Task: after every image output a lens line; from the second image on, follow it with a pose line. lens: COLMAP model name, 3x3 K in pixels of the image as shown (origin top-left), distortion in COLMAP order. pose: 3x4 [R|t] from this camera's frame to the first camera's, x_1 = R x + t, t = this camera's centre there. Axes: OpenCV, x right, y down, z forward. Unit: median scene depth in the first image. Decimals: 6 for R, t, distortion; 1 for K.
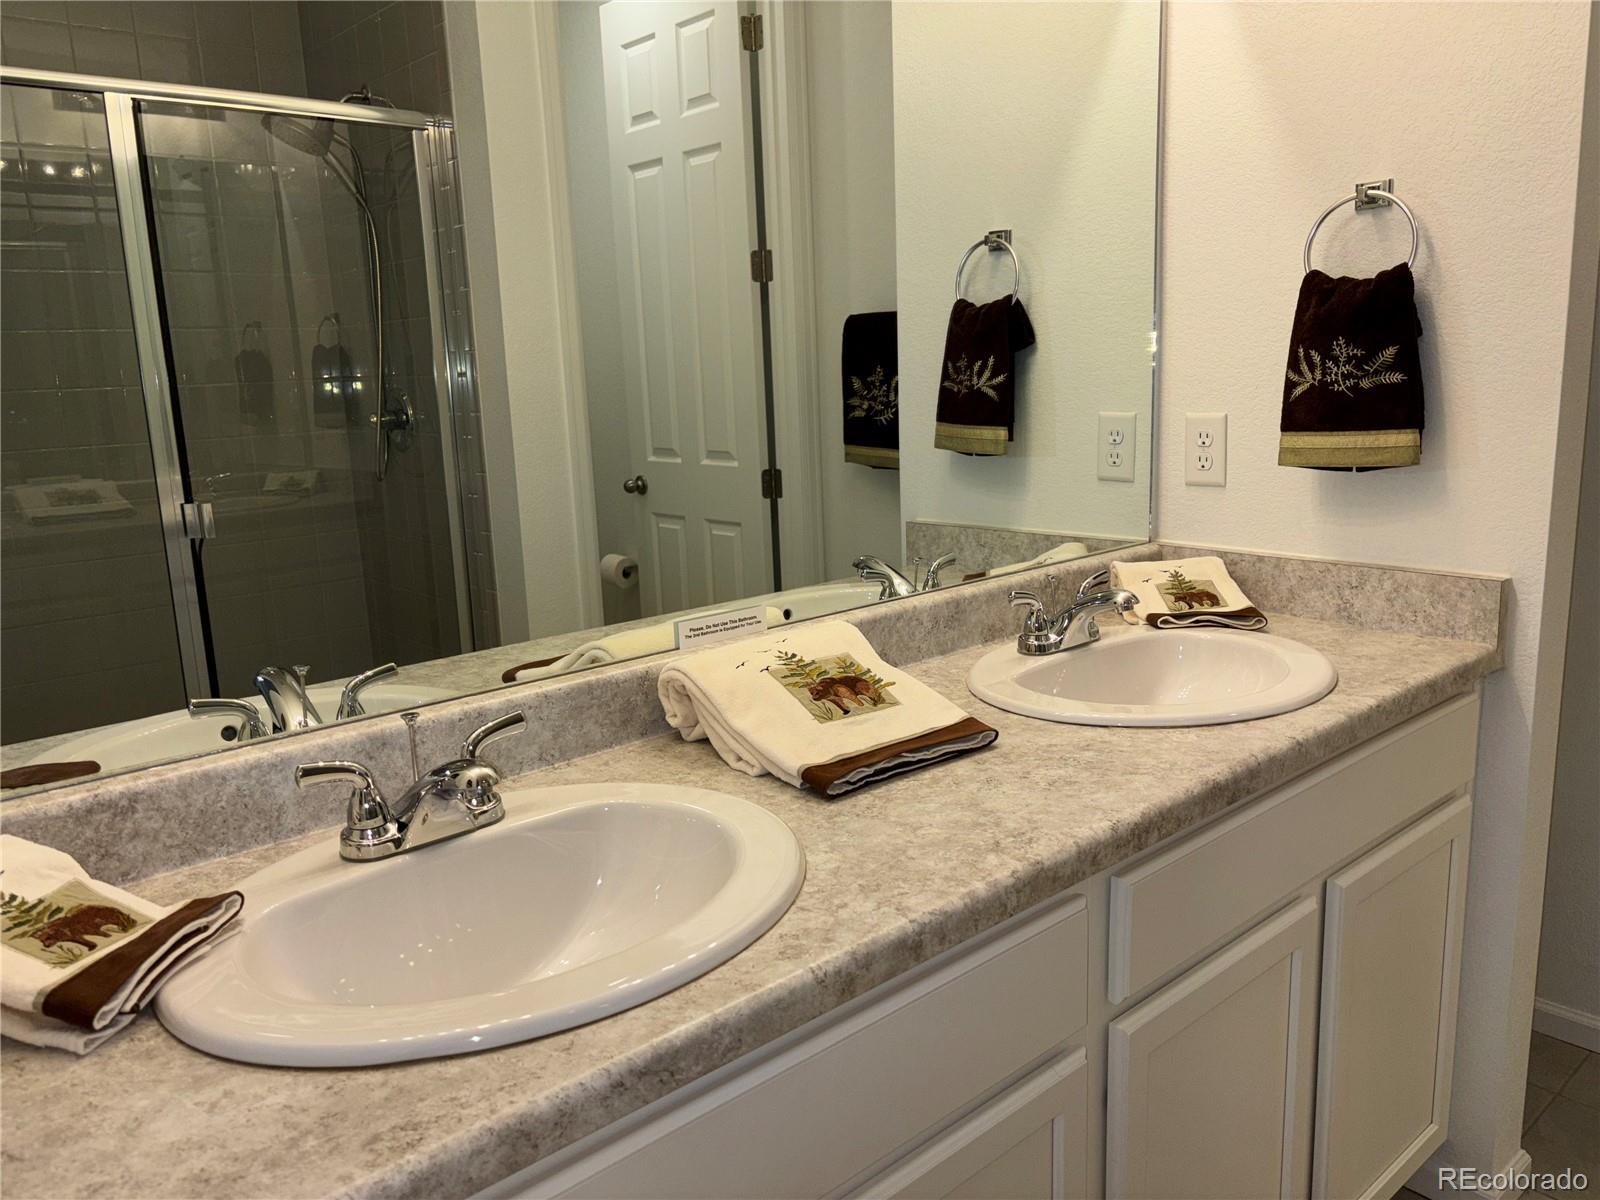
lens RADIAL K [[1212.3, 0, 800.0], [0, 1212.3, 600.0], [0, 0, 1]] dist [0.043522, 0.003633]
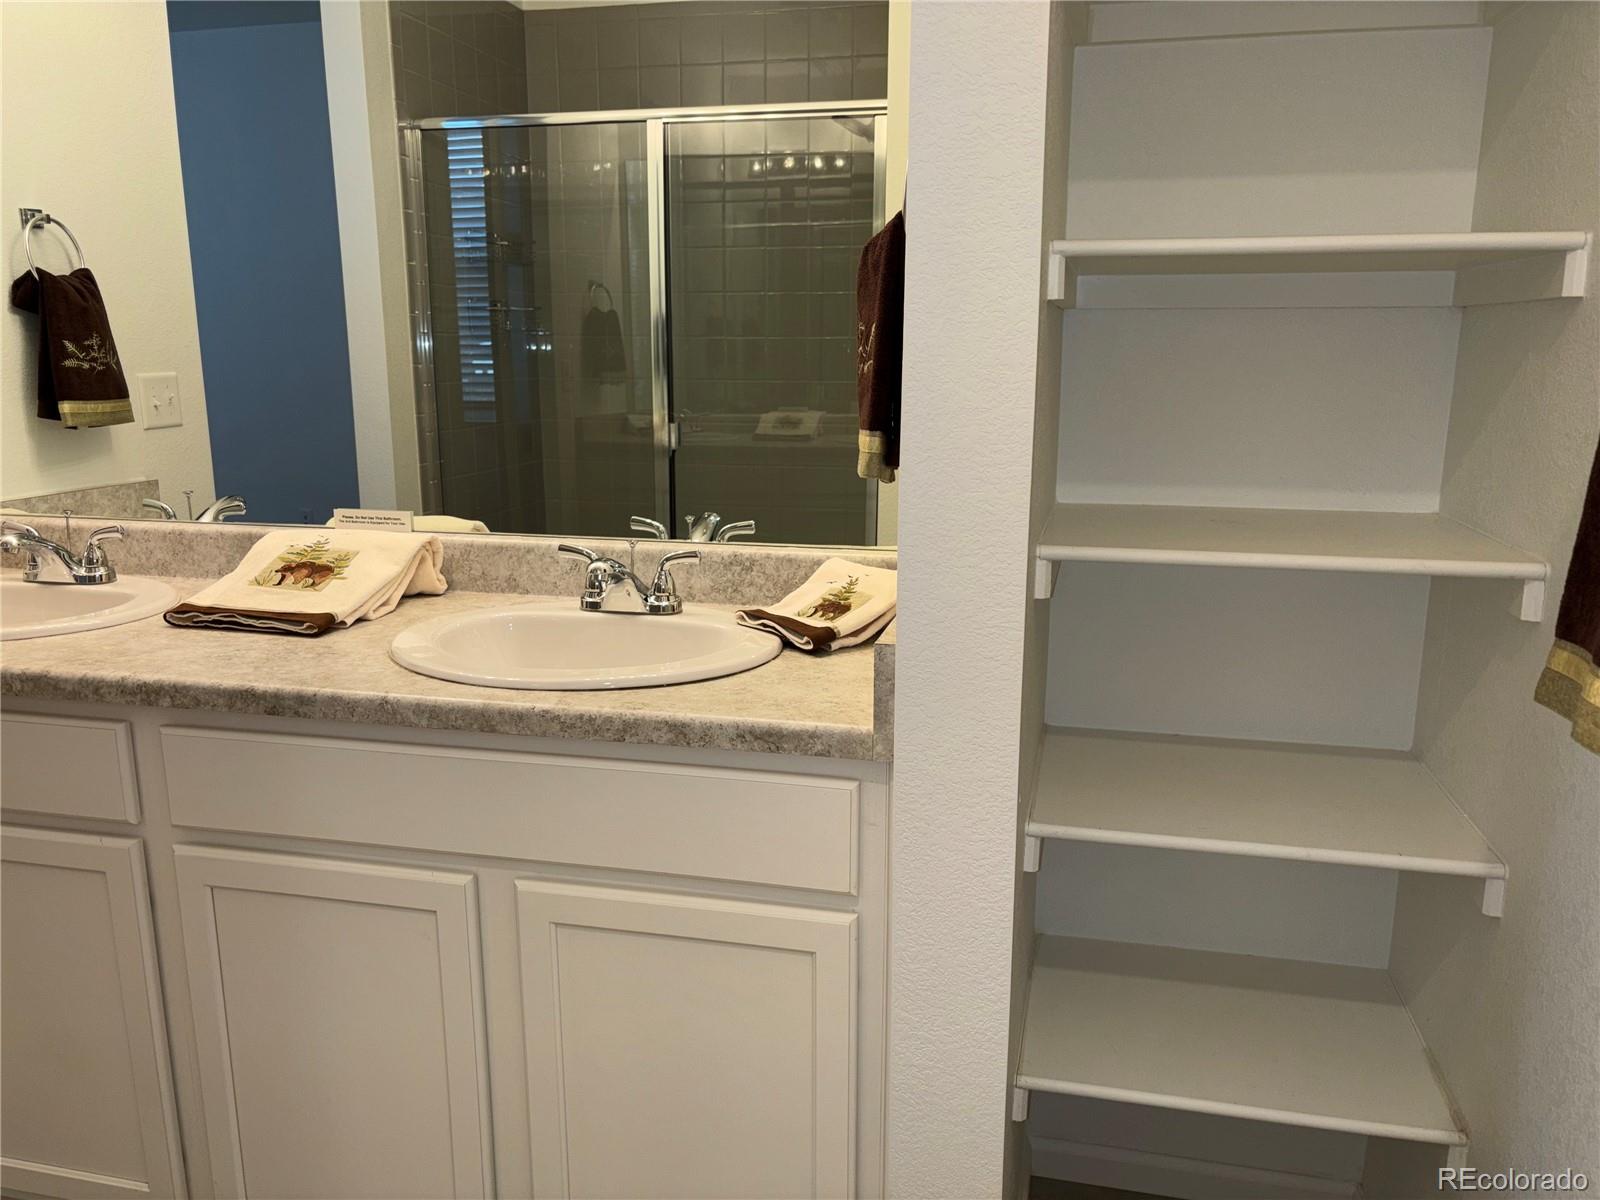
lens RADIAL K [[1212.3, 0, 800.0], [0, 1212.3, 600.0], [0, 0, 1]] dist [0.043522, 0.003633]
pose [[0.584068, 0.214321, -0.782899, 1.475106], [-0.178080, 0.974848, 0.134014, -0.181715], [0.791929, 0.061145, 0.607544, 0.635165]]
